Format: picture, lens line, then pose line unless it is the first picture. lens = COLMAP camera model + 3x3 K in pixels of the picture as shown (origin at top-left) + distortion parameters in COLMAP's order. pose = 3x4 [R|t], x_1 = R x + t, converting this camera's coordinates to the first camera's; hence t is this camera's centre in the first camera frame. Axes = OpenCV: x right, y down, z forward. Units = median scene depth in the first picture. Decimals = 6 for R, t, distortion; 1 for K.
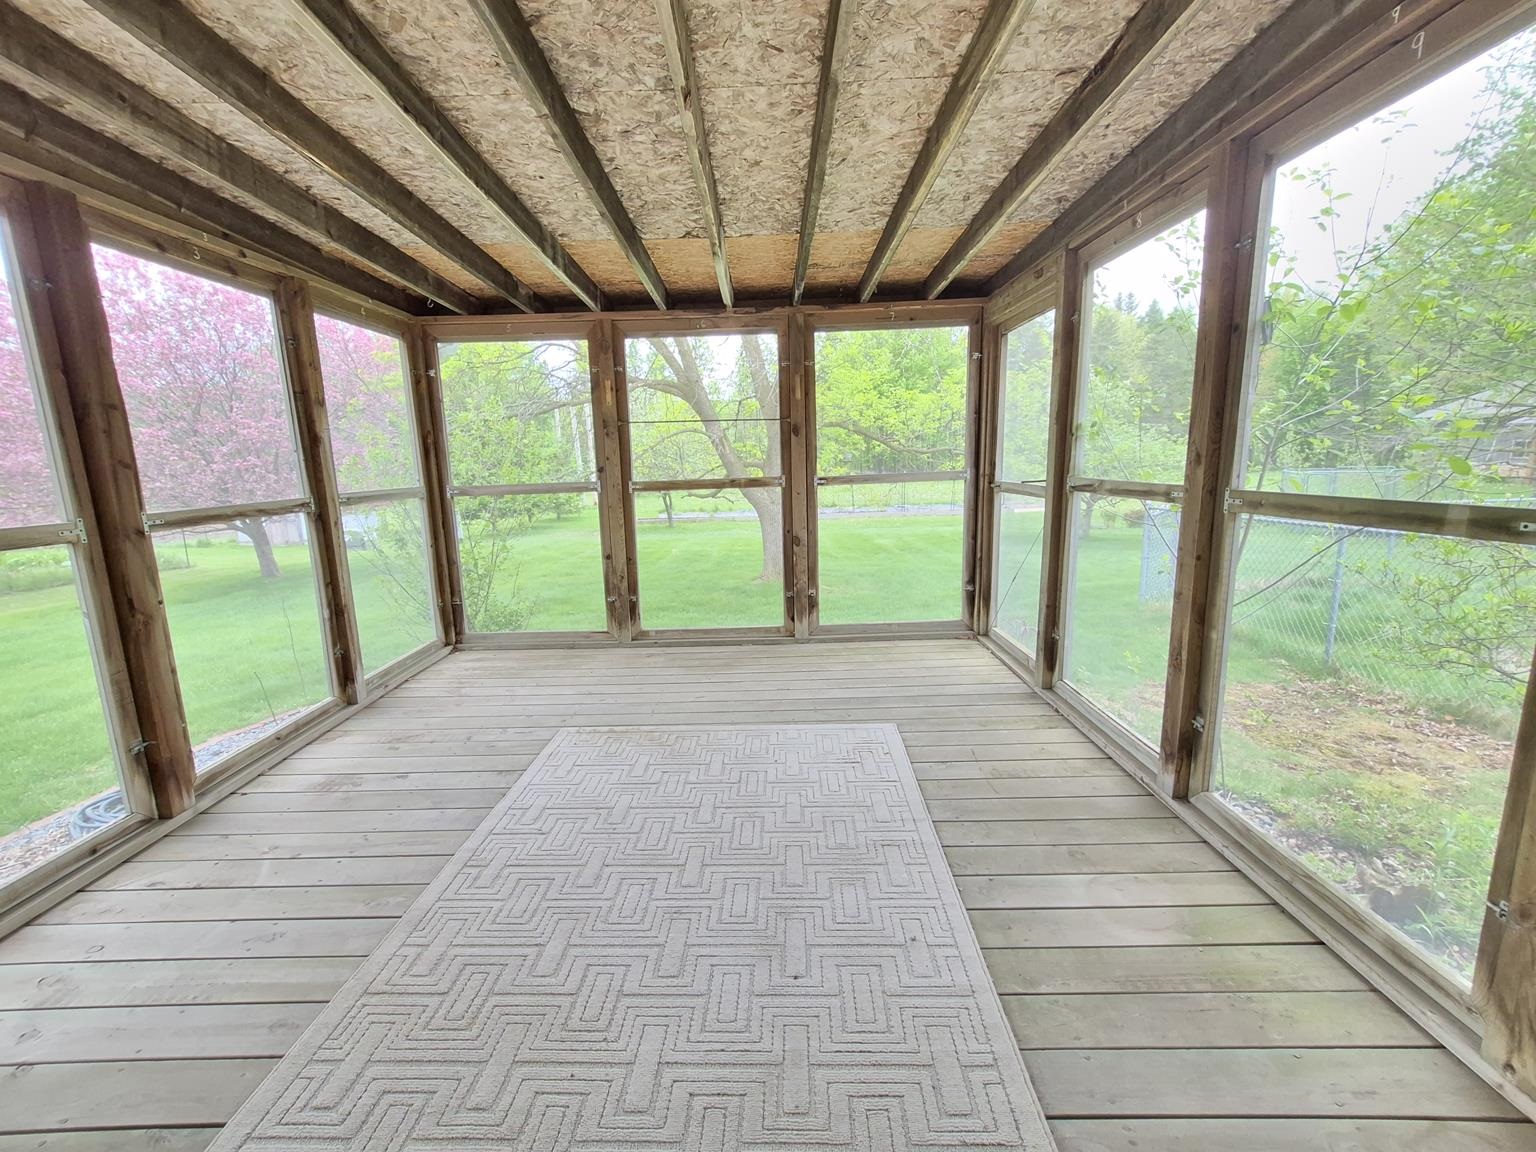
lens RADIAL K [[657.1, 0, 761.4], [0, 657.1, 570.8], [0, 0, 1]] dist [-0.002825, 0.001988]
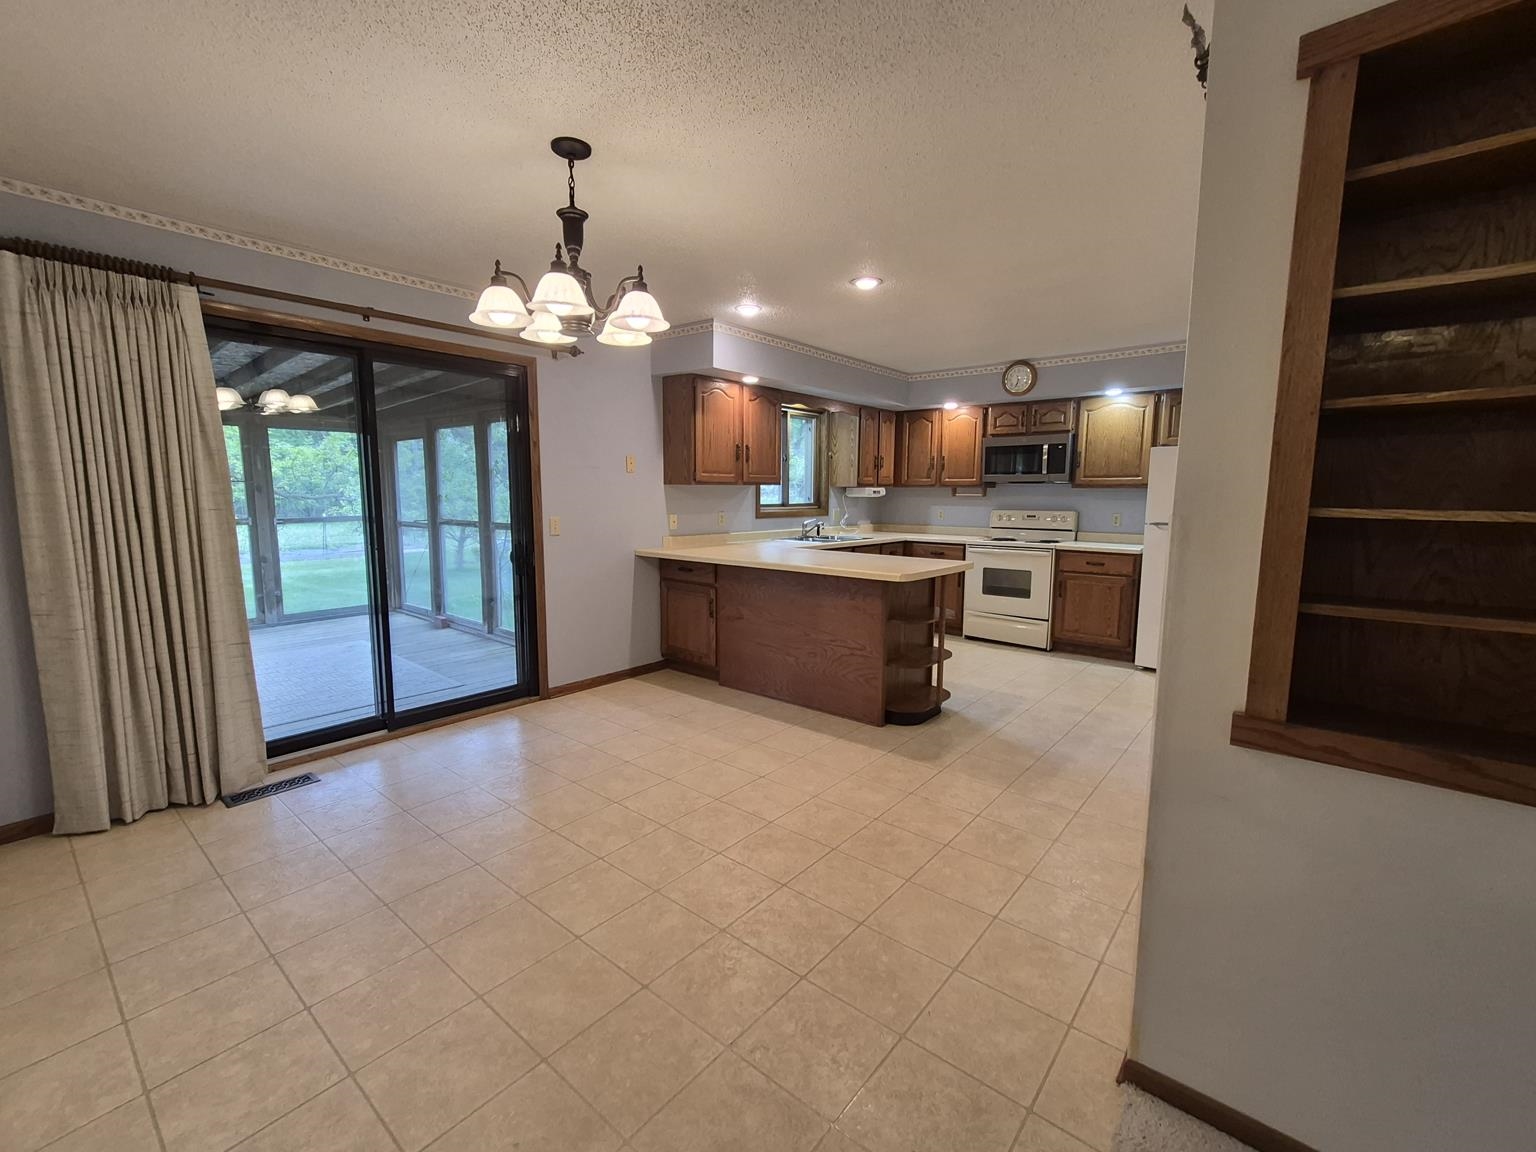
lens RADIAL K [[657.1, 0, 764.8], [0, 657.1, 575.5], [0, 0, 1]] dist [-0.002825, 0.001988]
pose [[0.632914, -0.069613, 0.771086, -0.392680], [0.113896, 0.993485, -0.003795, 0.131159], [-0.765799, 0.090226, 0.636719, -0.878931]]
